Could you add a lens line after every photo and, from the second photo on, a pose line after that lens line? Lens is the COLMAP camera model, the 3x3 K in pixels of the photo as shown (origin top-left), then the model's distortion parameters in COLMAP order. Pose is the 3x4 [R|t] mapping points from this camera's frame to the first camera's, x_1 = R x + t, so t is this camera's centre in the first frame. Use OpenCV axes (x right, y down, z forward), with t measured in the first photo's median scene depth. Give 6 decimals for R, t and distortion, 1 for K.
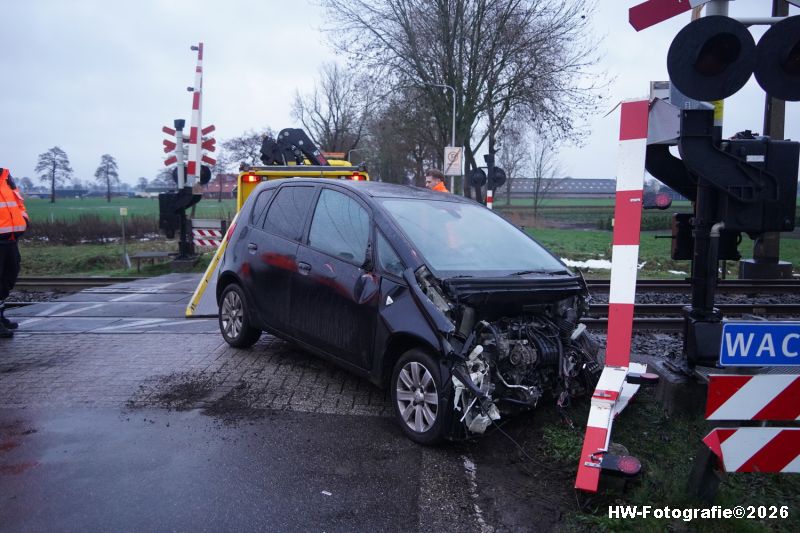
lens RADIAL K [[656.2, 0, 398.6], [0, 656.2, 264.5], [0, 0, 1]] dist [-0.054310, 0.052296]
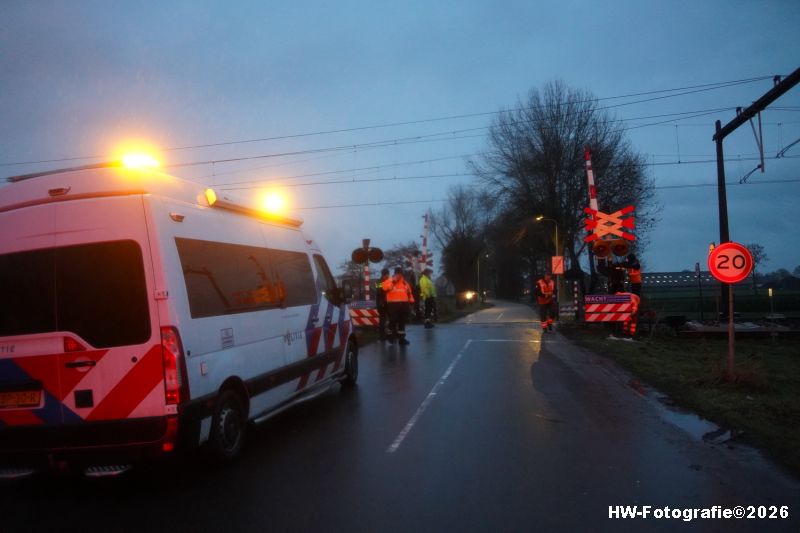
lens RADIAL K [[655.6, 0, 401.5], [0, 655.6, 263.4], [0, 0, 1]] dist [-0.048994, 0.036616]
pose [[0.985596, -0.038299, -0.164723, -0.042825], [0.012252, 0.987630, -0.156321, 0.121160], [0.168673, 0.152051, 0.973874, -0.900359]]
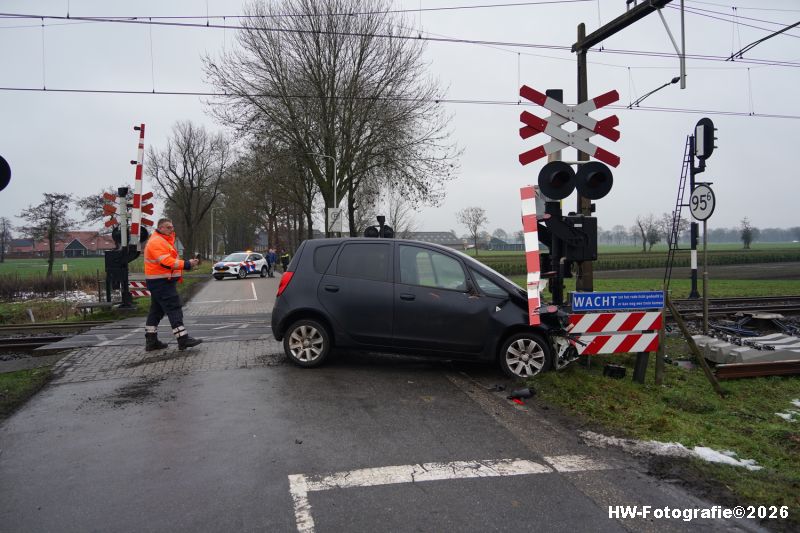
lens RADIAL K [[653.9, 0, 400.0], [0, 653.9, 266.5], [0, 0, 1]] dist [-0.056704, 0.052134]
pose [[0.970481, -0.023733, 0.240005, -0.124164], [0.042645, 0.996352, -0.073914, 0.023708], [-0.237376, 0.081967, 0.967954, -0.213260]]
